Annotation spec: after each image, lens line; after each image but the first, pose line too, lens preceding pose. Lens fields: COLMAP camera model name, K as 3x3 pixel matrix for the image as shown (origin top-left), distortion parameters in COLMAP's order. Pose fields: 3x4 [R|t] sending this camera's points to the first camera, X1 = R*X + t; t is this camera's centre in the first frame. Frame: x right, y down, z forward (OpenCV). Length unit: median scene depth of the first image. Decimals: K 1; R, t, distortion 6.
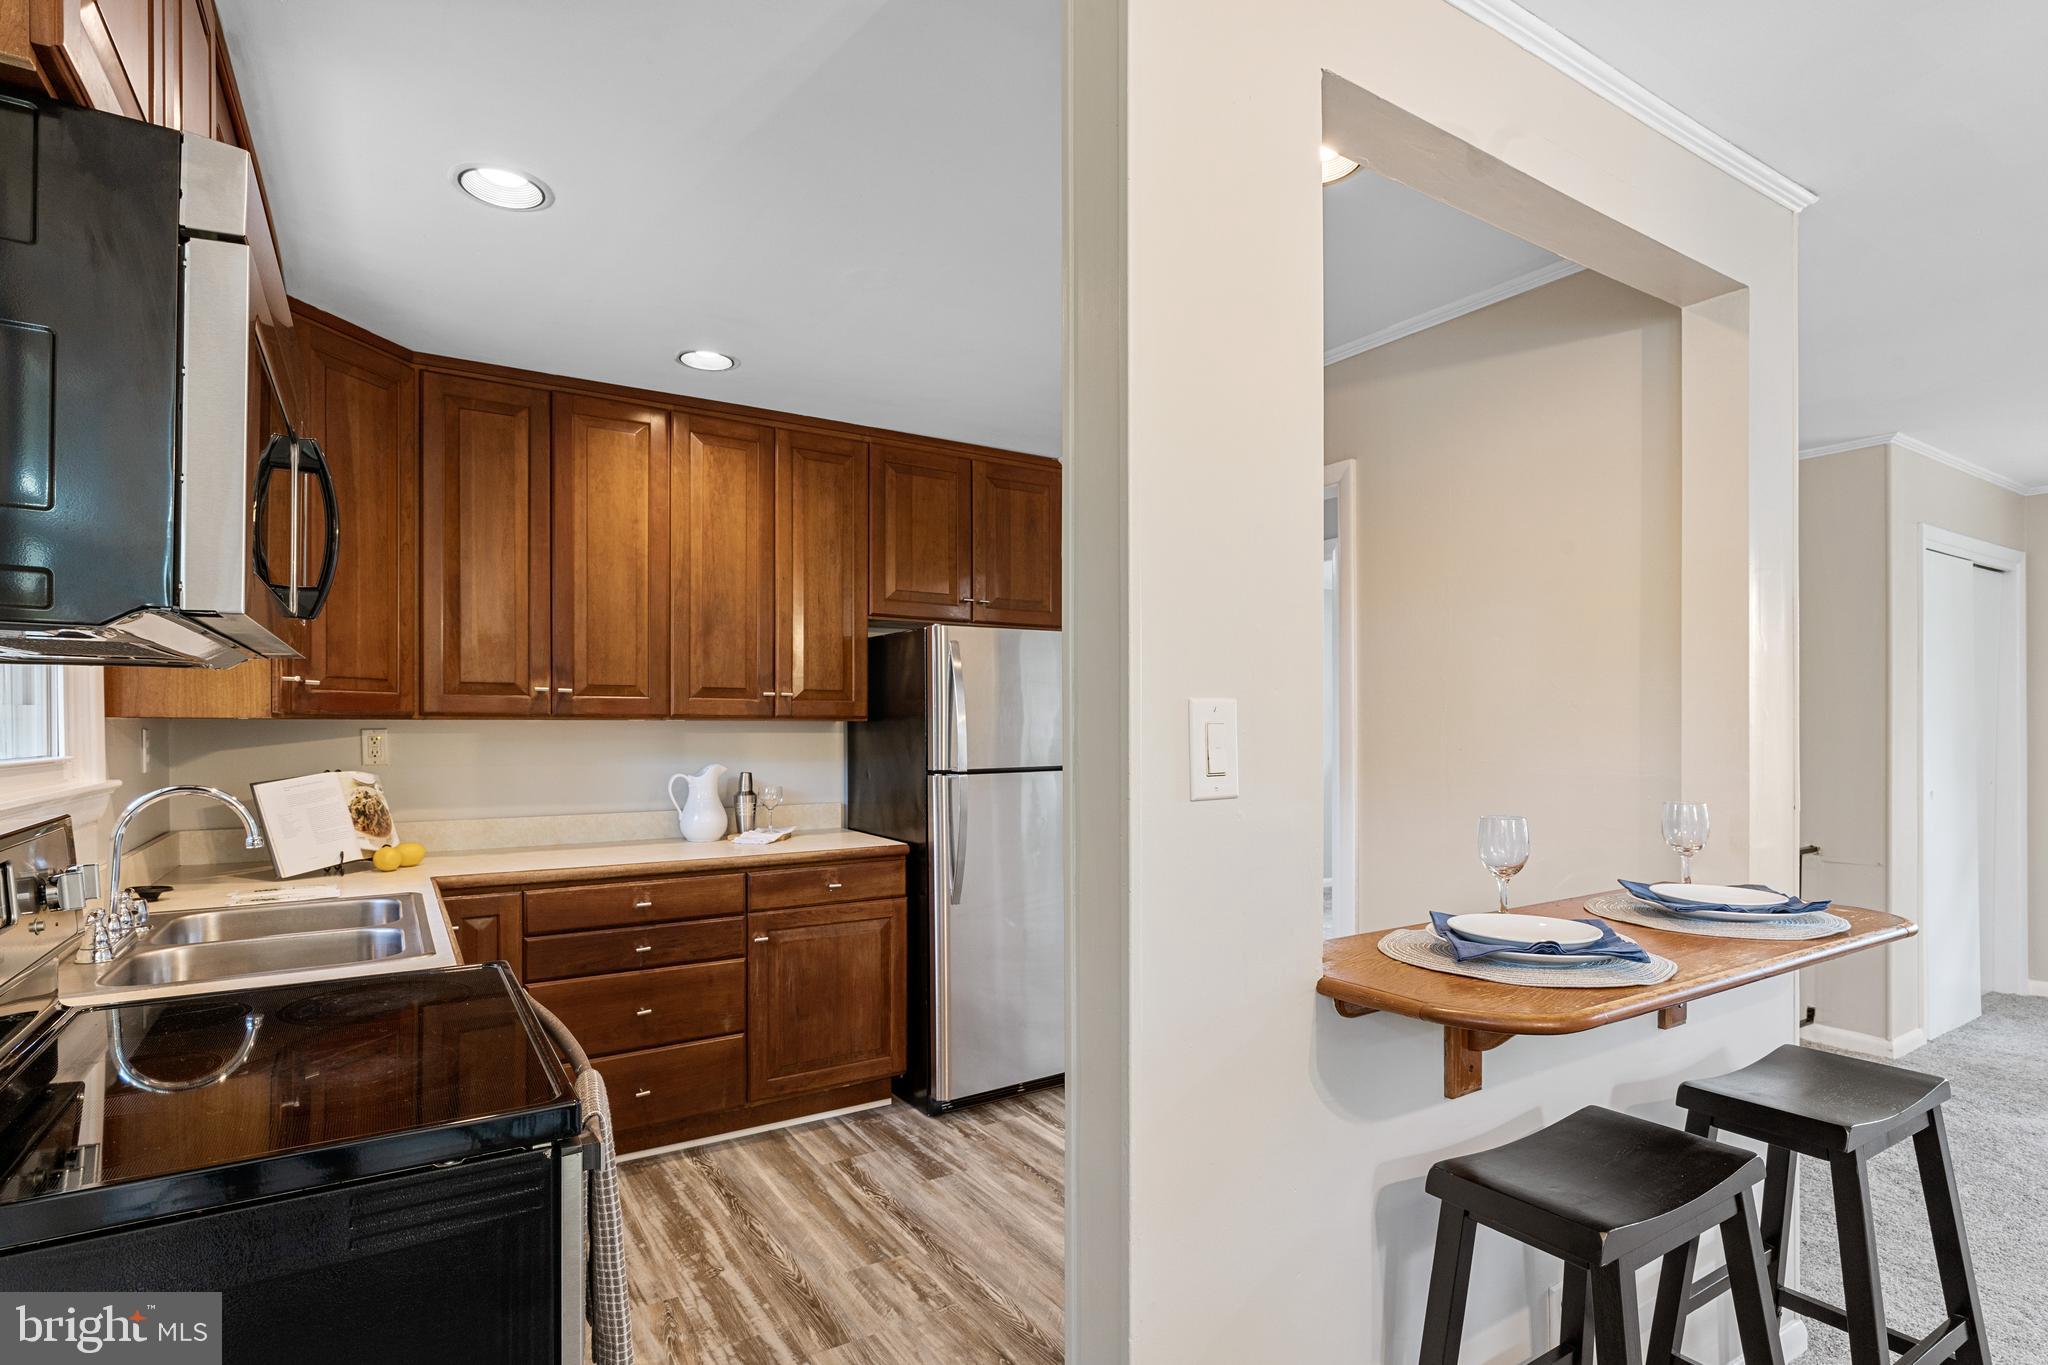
lens RADIAL K [[1007.5, 0, 1032.7], [0, 1007.5, 713.7], [0, 0, 1]] dist [0.011063, -0.000058]
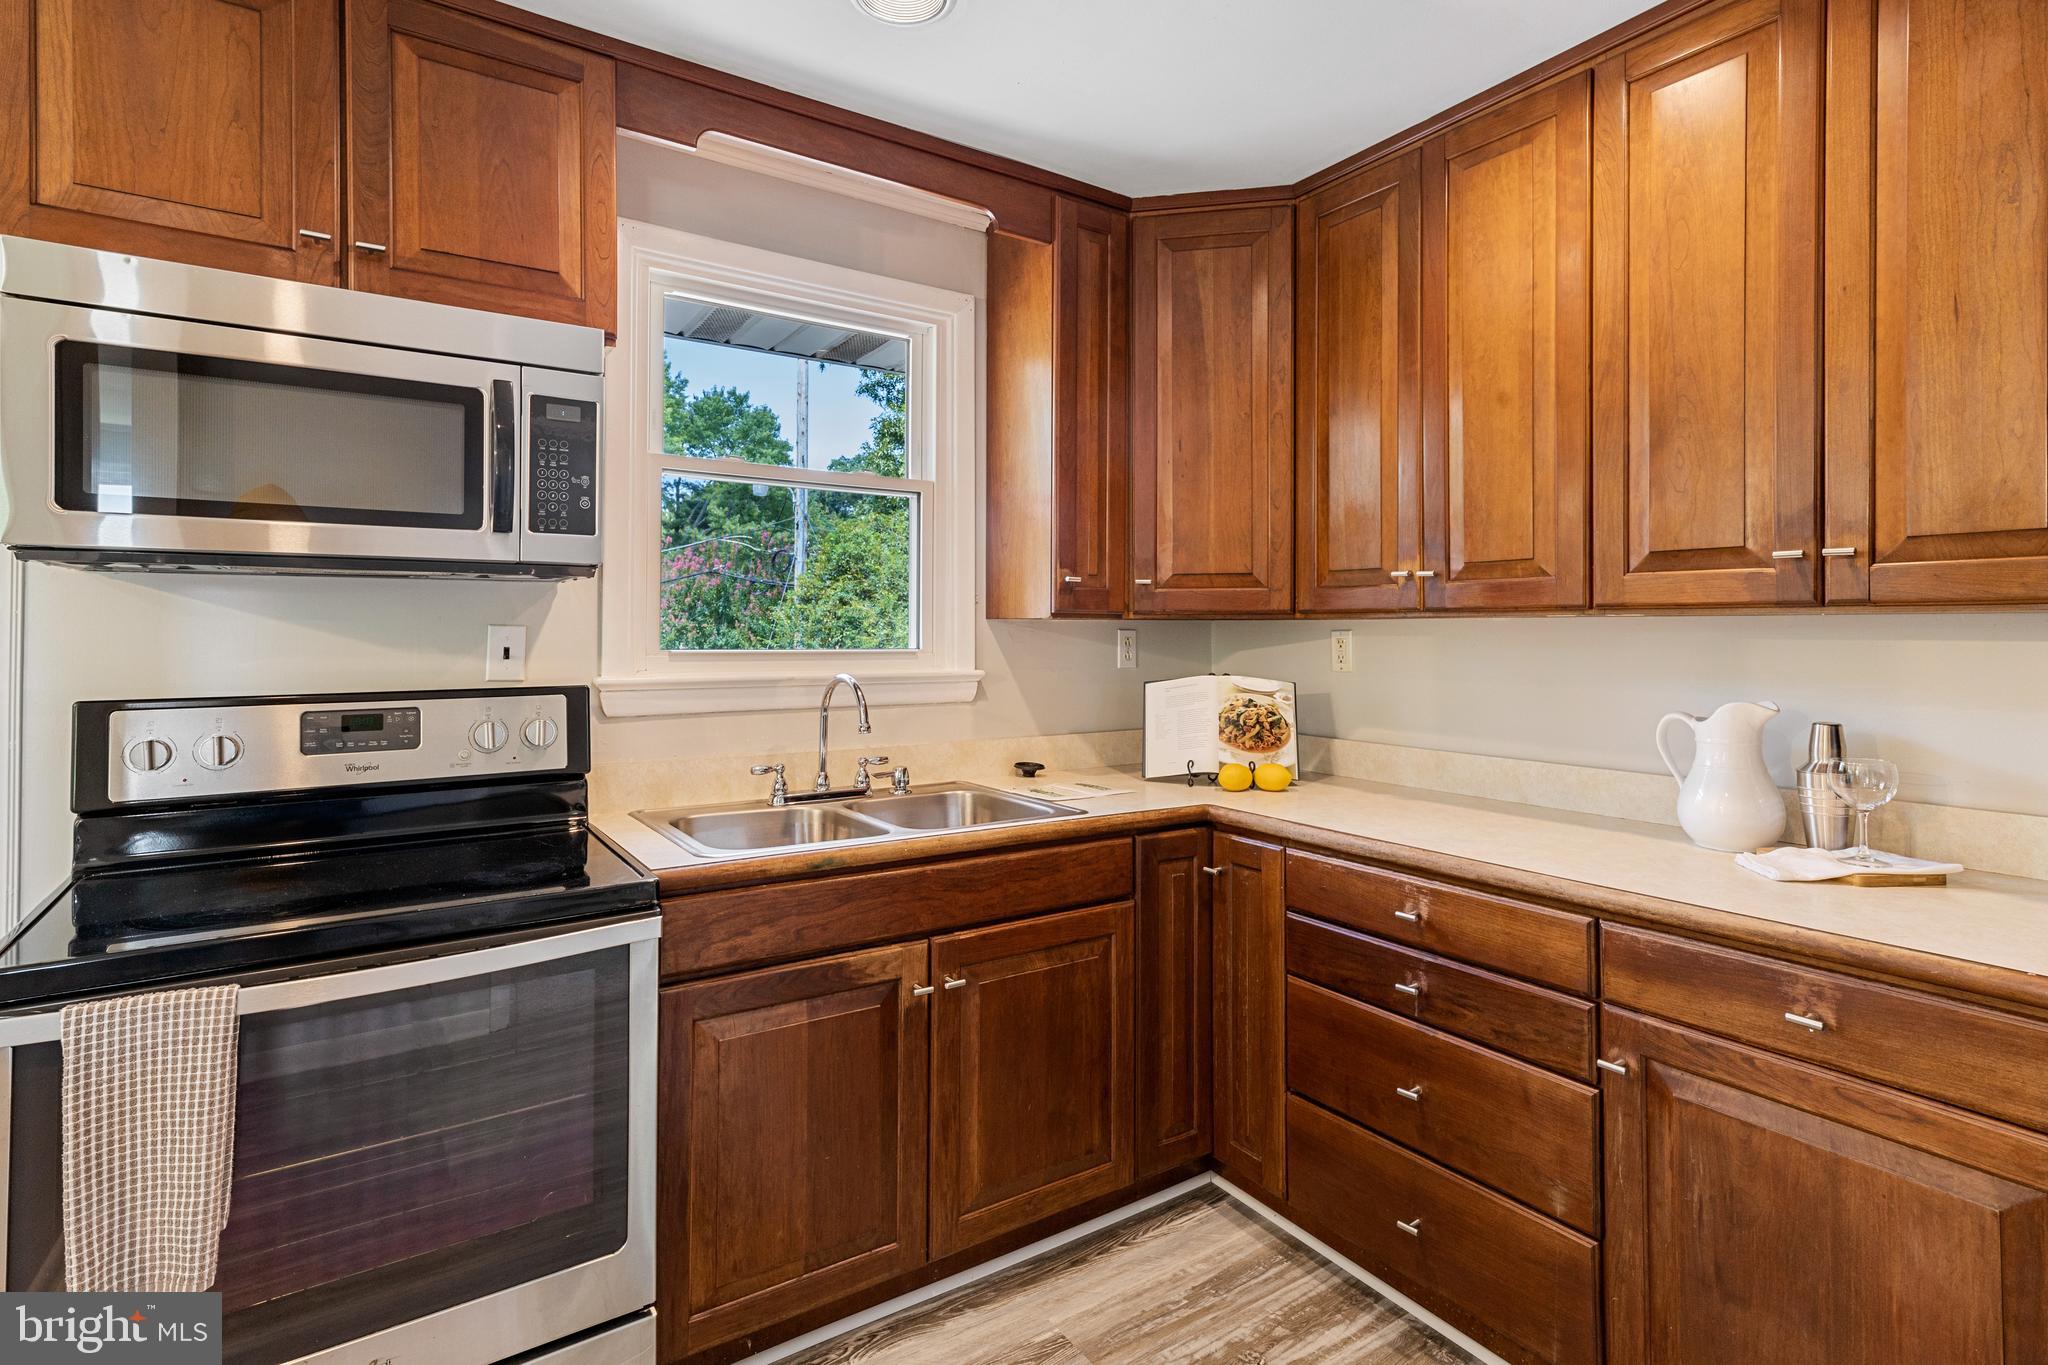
lens RADIAL K [[1011.2, 0, 1015.7], [0, 1011.2, 615.8], [0, 0, 1]] dist [0.010737, 0.000696]
pose [[0.015653, -0.014548, -0.999772, 0.214325], [0.010550, 0.999841, -0.014384, 0.012172], [0.999822, -0.010323, 0.015804, 0.705342]]
